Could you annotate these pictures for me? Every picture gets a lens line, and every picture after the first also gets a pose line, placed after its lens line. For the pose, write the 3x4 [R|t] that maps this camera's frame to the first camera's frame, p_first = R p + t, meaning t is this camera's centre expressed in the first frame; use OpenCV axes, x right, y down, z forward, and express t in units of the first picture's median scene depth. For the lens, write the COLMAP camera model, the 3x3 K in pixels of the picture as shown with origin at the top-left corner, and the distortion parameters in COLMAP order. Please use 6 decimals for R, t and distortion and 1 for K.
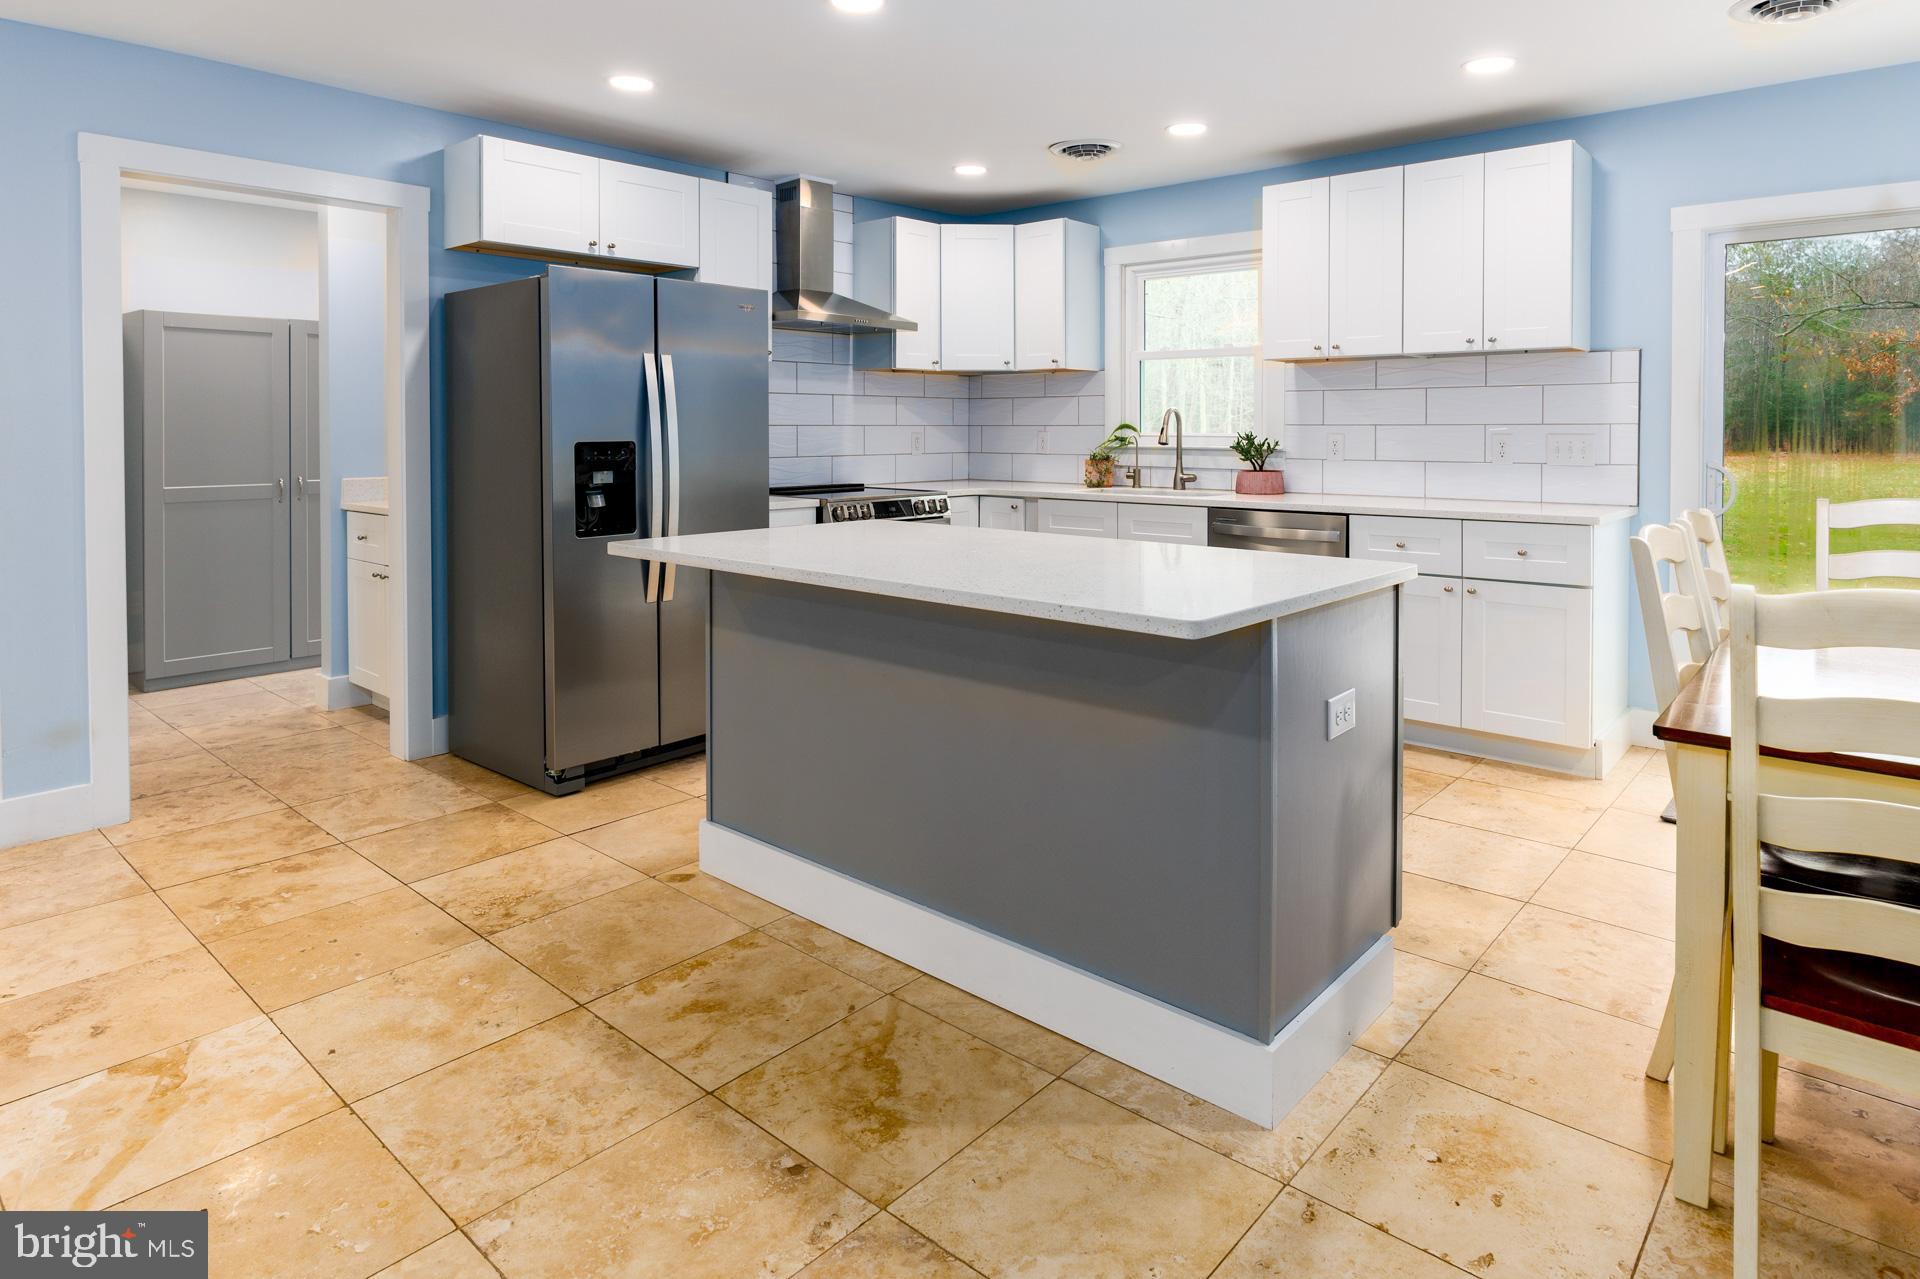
lens RADIAL K [[1070.6, 0, 960.0], [0, 1070.6, 639.5], [0, 0, 1]] dist [-0.001882, -0.000072]
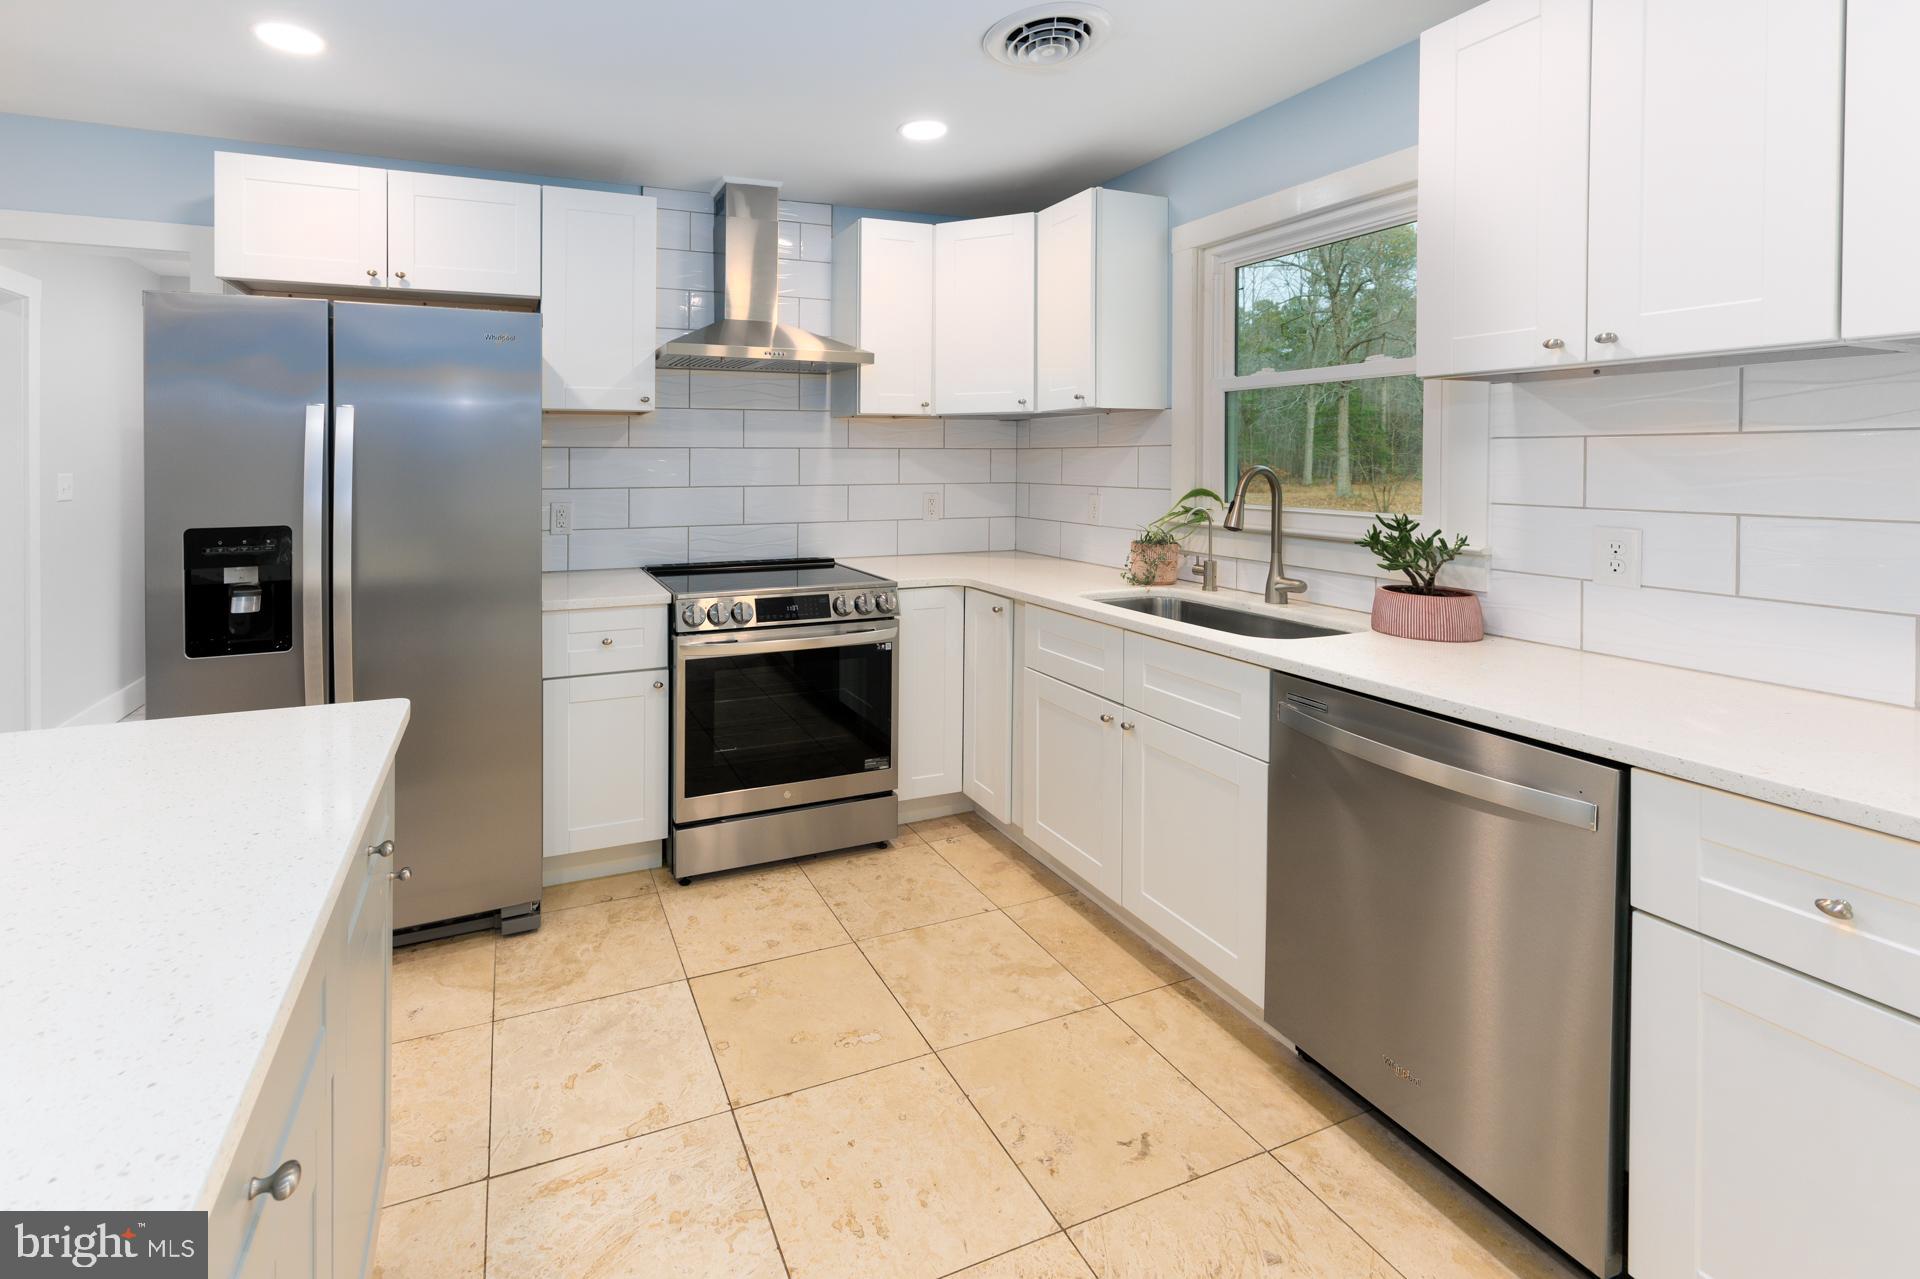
lens RADIAL K [[826.7, 0, 825.7], [0, 826.7, 540.9], [0, 0, 1]] dist [0.000278, 0.000451]
pose [[0.887007, 0.043076, -0.459743, 0.193345], [-0.087445, 0.993293, -0.075646, -0.118047], [0.453401, 0.107301, 0.884824, 0.482604]]
